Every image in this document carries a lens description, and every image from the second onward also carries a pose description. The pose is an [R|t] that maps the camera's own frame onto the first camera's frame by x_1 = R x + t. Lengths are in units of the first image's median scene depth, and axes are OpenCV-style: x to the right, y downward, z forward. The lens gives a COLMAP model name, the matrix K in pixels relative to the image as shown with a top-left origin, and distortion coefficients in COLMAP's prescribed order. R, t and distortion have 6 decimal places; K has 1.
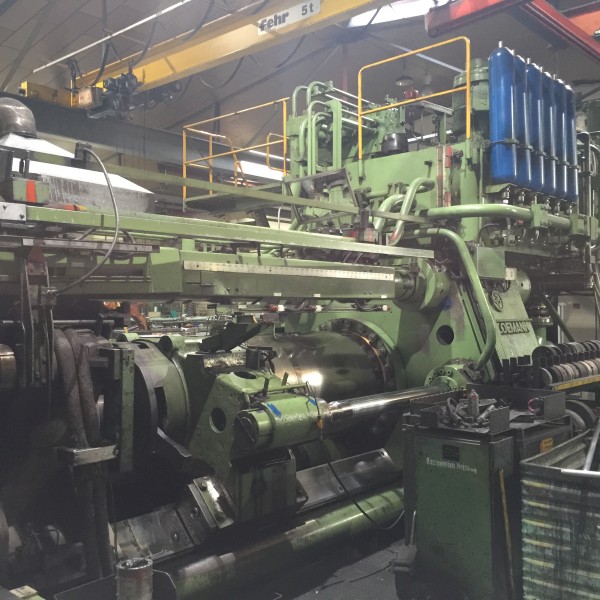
lens RADIAL K [[691.2, 0, 299.5], [0, 691.2, 298.7], [0, 0, 1]] dist [0.013019, 0.000000]
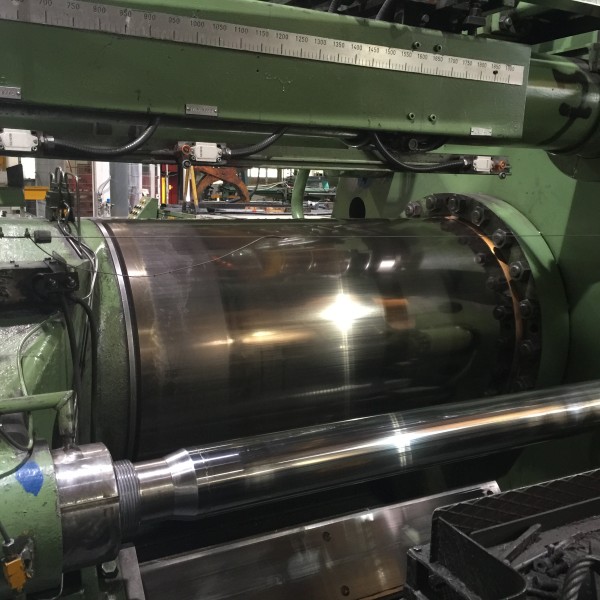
lens RADIAL K [[691.2, 0, 298.9], [0, 691.2, 301.0], [0, 0, 1]] dist [0.013019, 0.000000]
pose [[0.939345, 0.092657, -0.330221, 0.221534], [-0.029957, 0.981302, 0.190127, 0.024586], [0.341663, -0.168702, 0.924557, 0.879243]]
